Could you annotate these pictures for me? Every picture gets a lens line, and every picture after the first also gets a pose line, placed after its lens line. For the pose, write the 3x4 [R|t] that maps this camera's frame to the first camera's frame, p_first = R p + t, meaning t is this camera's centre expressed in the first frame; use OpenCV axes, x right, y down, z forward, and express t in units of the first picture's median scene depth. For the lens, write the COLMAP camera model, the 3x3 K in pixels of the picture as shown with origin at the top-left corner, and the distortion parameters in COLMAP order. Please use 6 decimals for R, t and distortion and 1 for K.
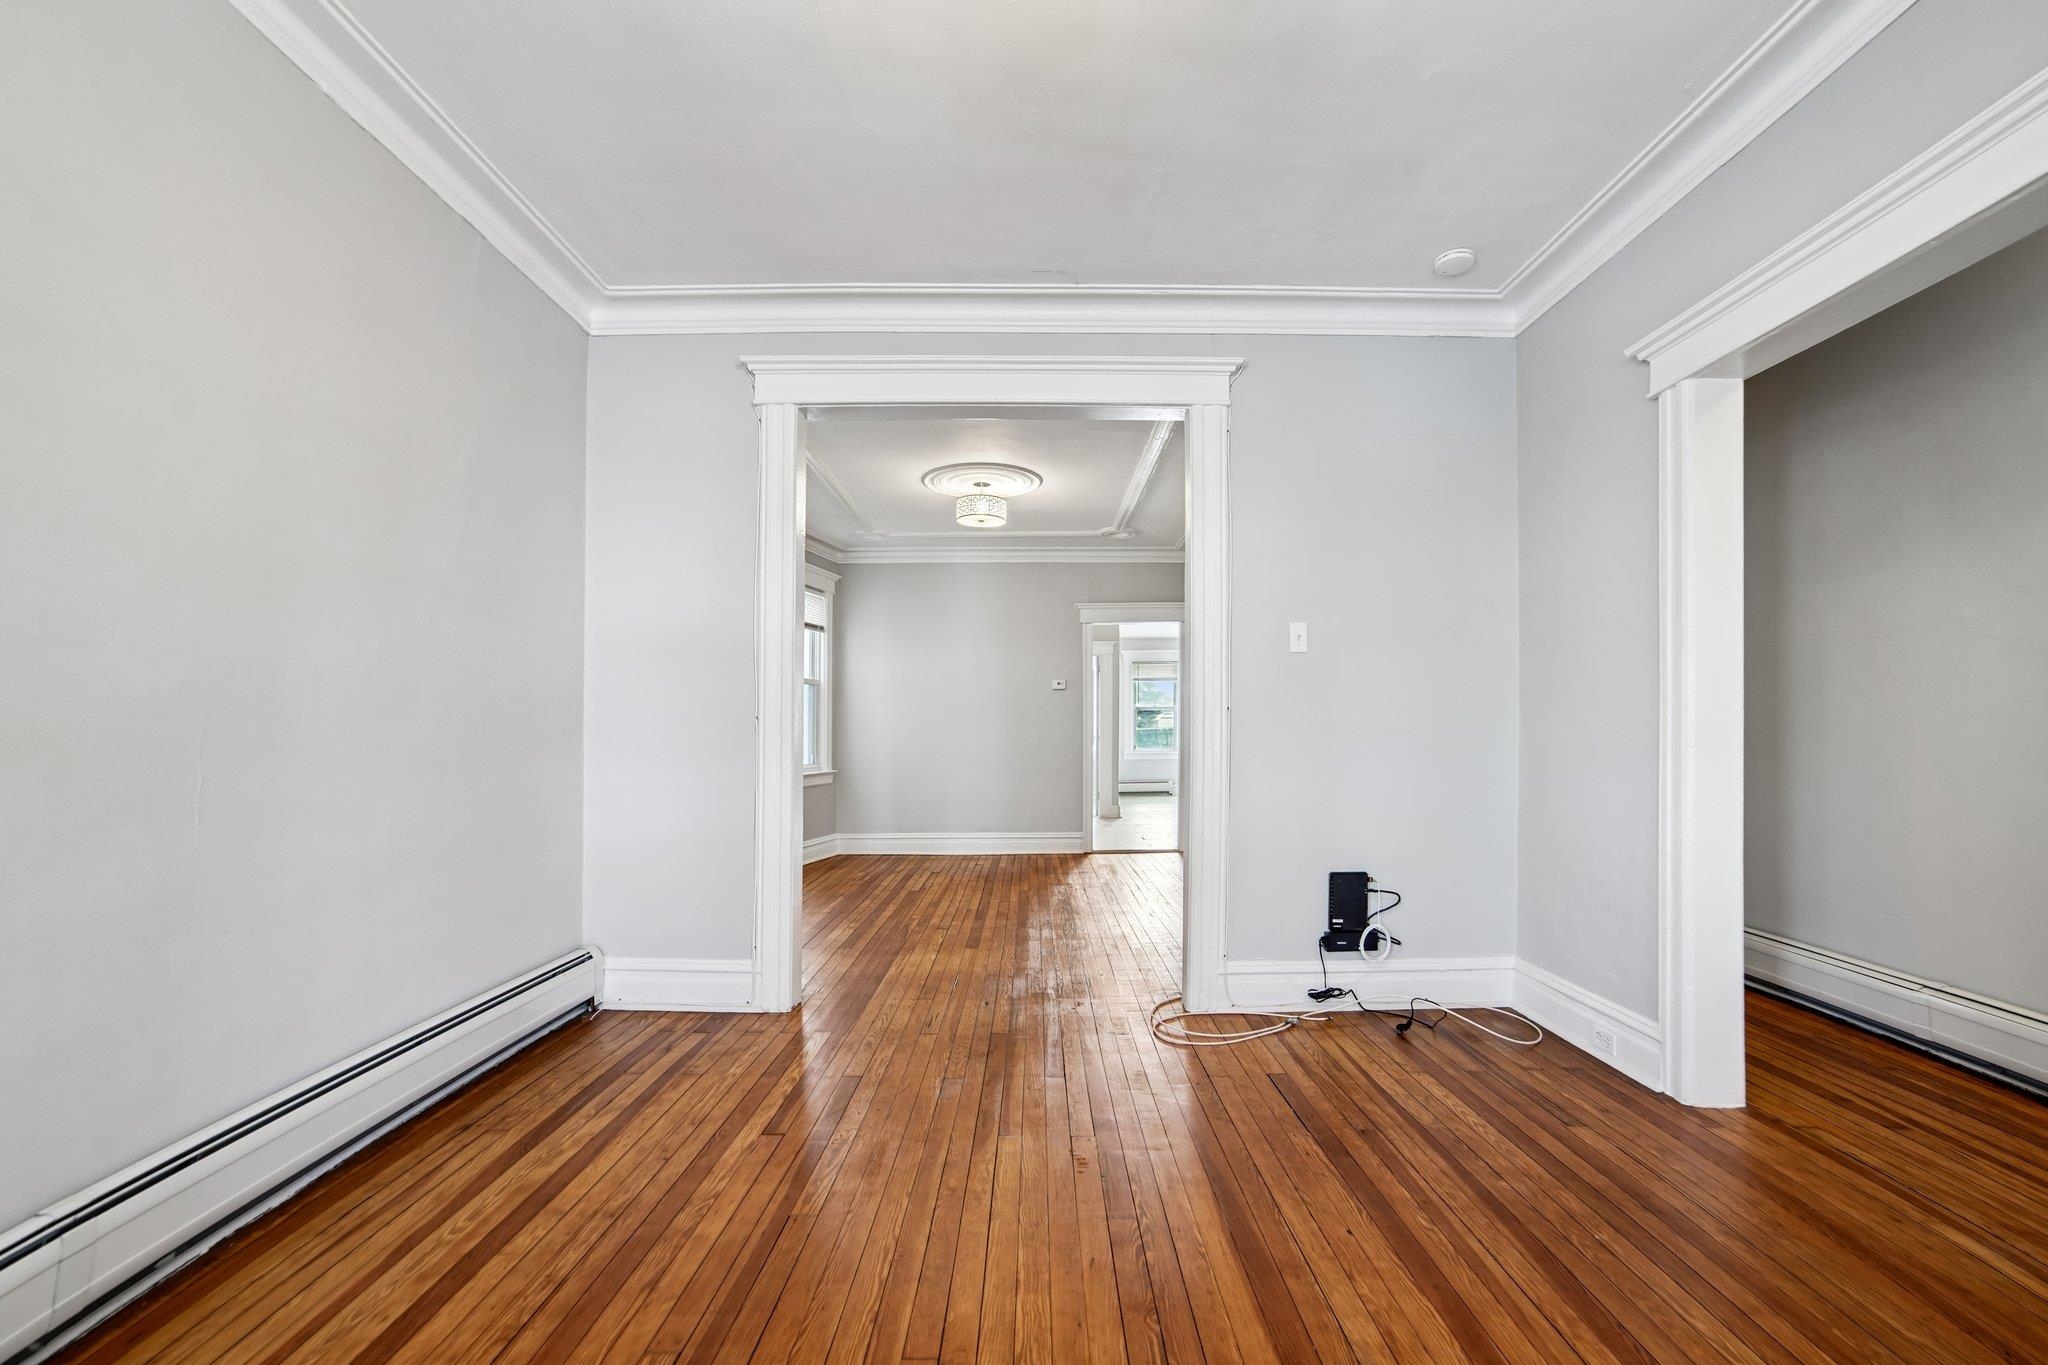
lens RADIAL K [[886.5, 0, 1031.5], [0, 886.5, 730.9], [0, 0, 1]] dist [-0.072007, 0.045898]
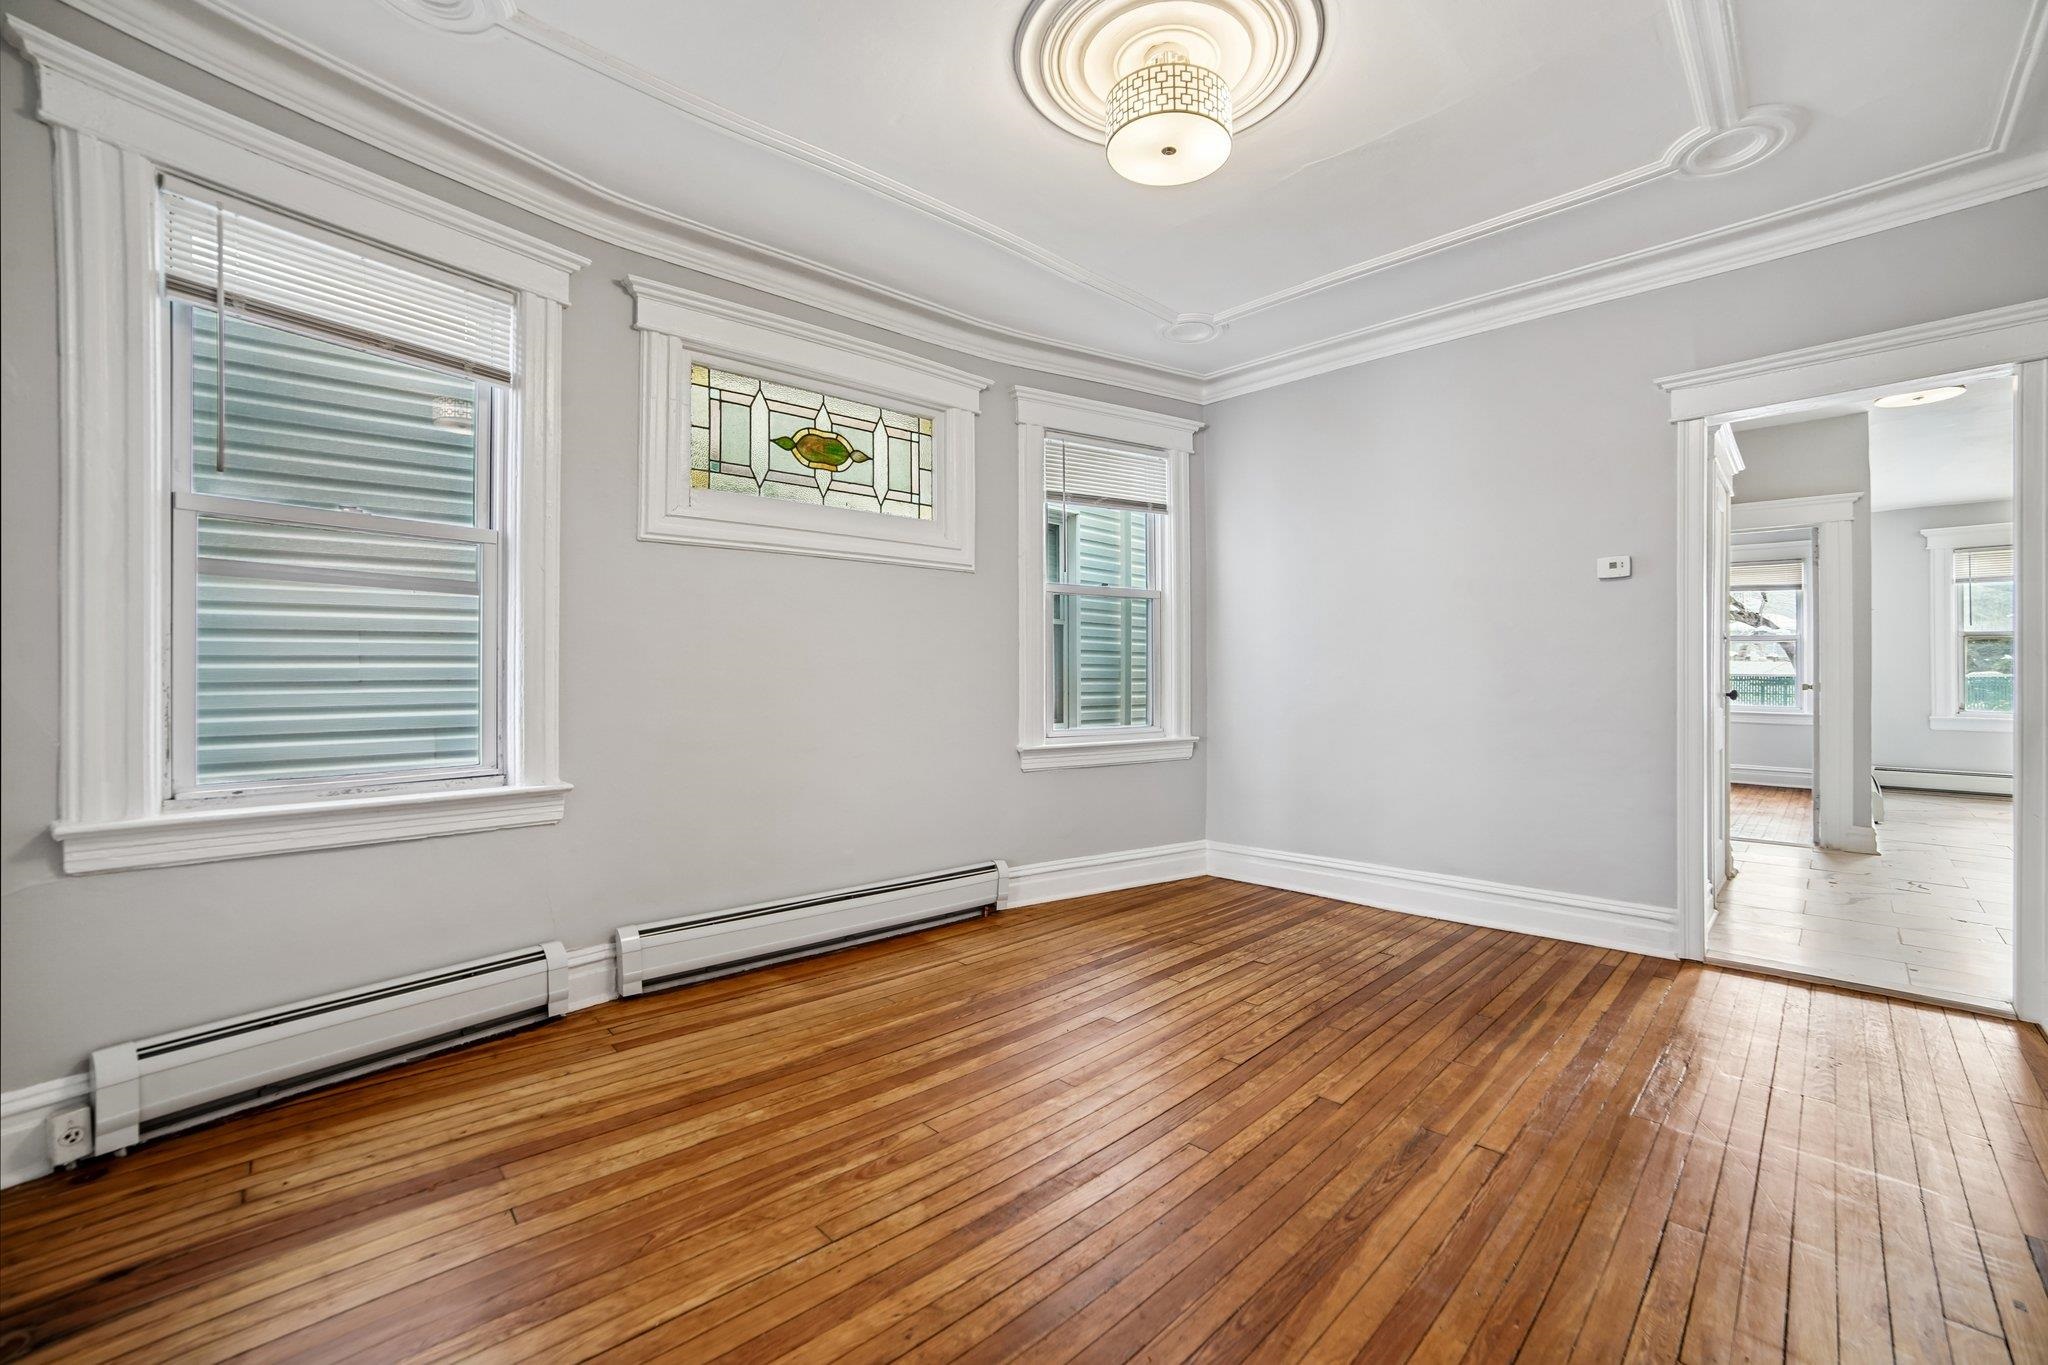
lens RADIAL K [[835.6, 0, 1007.2], [0, 835.6, 683.8], [0, 0, 1]] dist [-0.114651, 0.039290]
pose [[0.687558, -0.017011, -0.725930, 0.249373], [0.021056, 0.999772, -0.003485, 0.017608], [0.725824, -0.012889, 0.687760, 1.206591]]
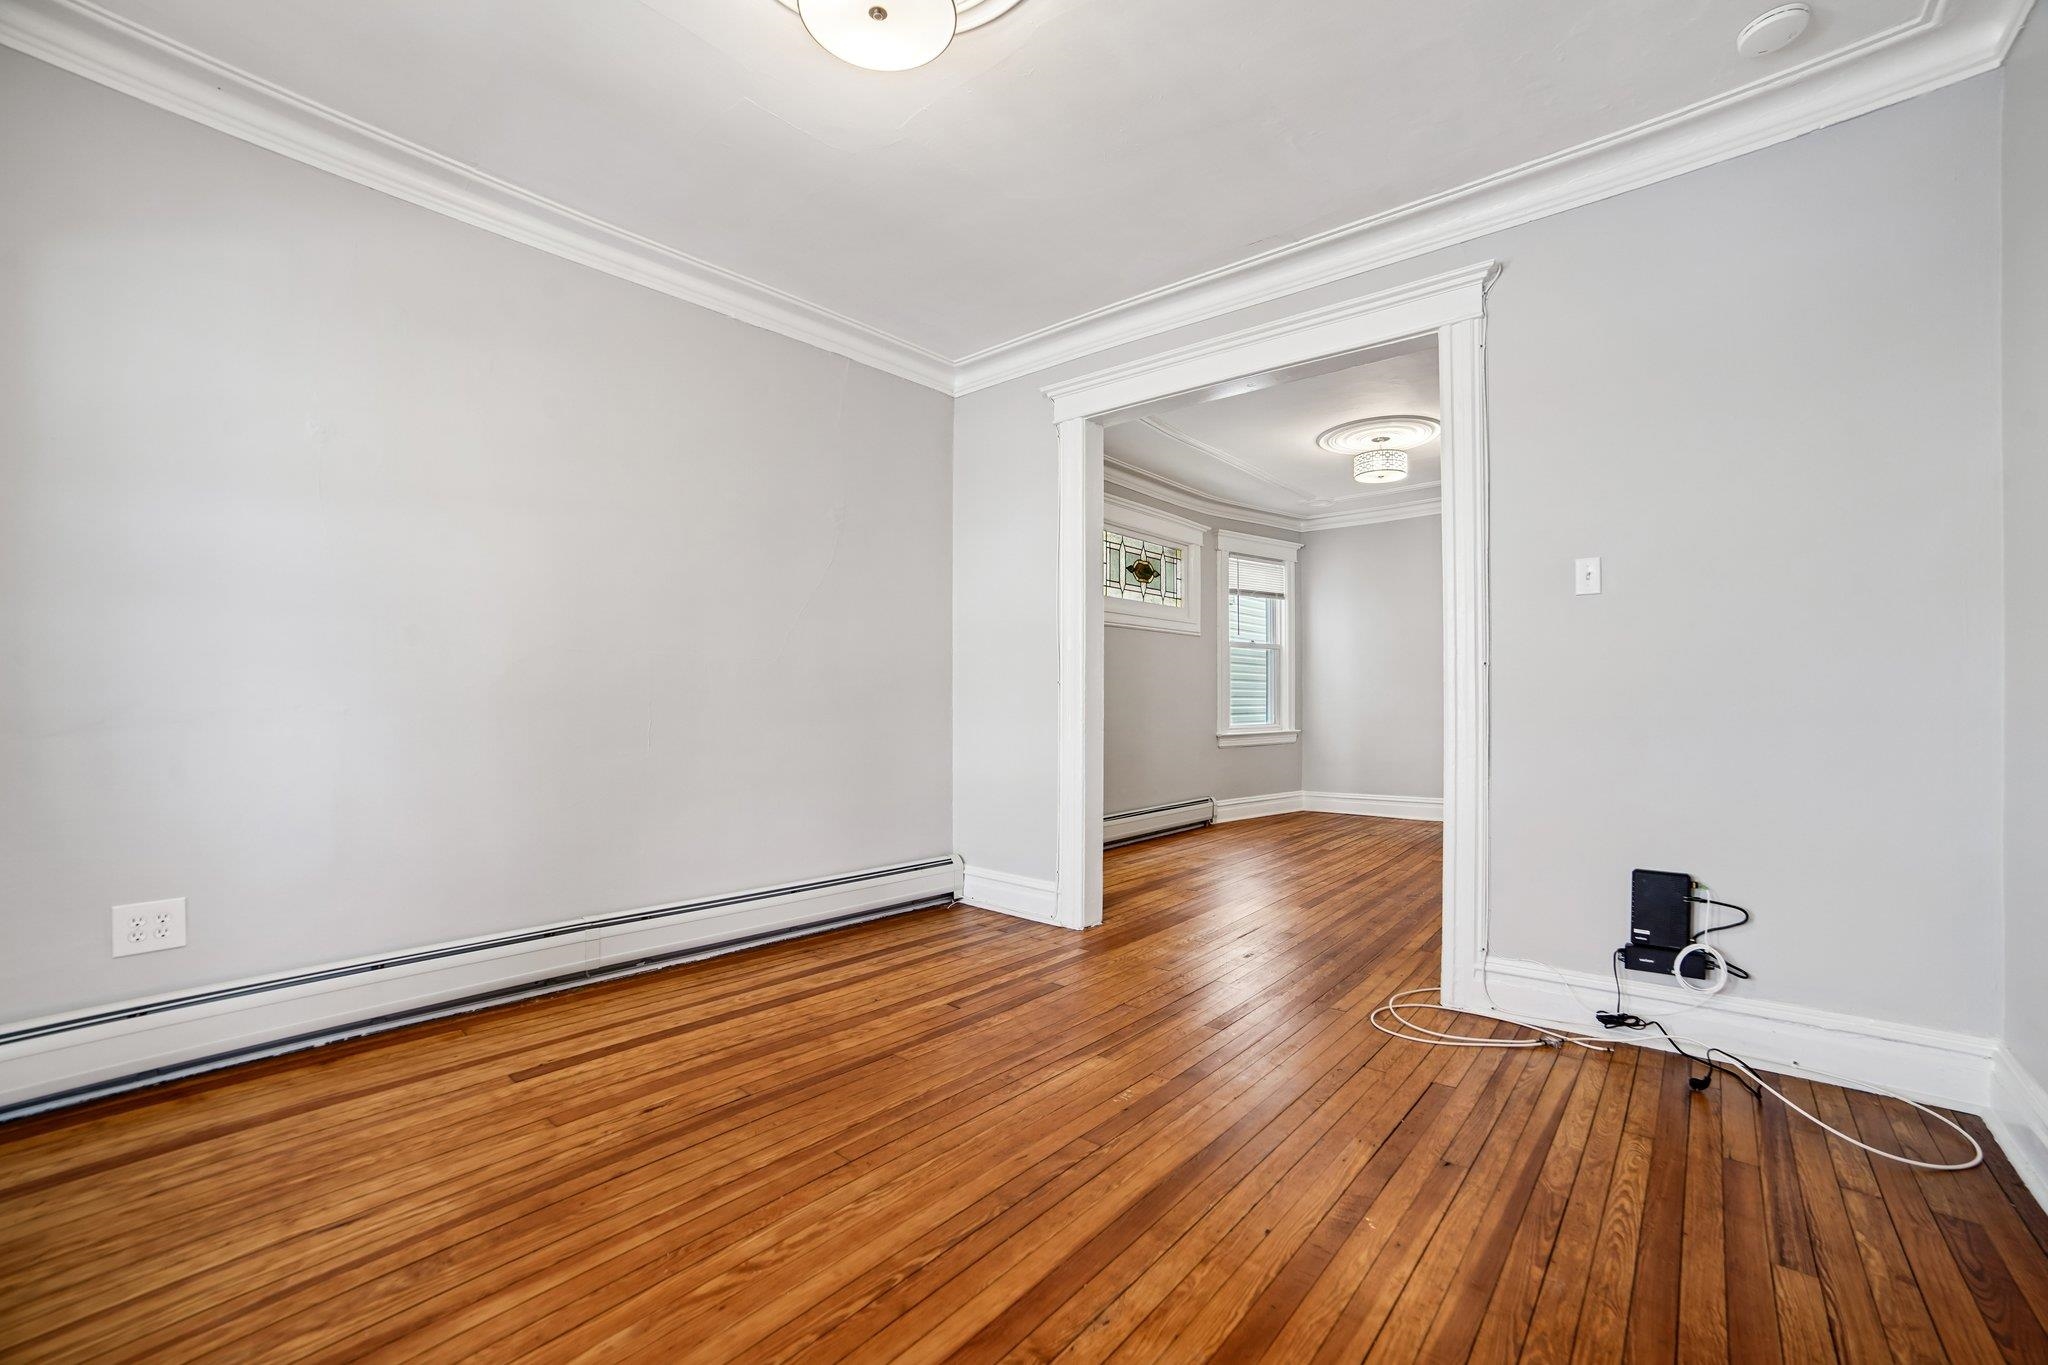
lens RADIAL K [[835.6, 0, 1007.2], [0, 835.6, 683.8], [0, 0, 1]] dist [-0.114651, 0.039290]
pose [[0.750807, -0.009293, -0.660456, 0.388104], [0.002371, 0.999933, -0.011374, 0.000690], [0.660517, 0.006974, 0.750779, 0.094776]]
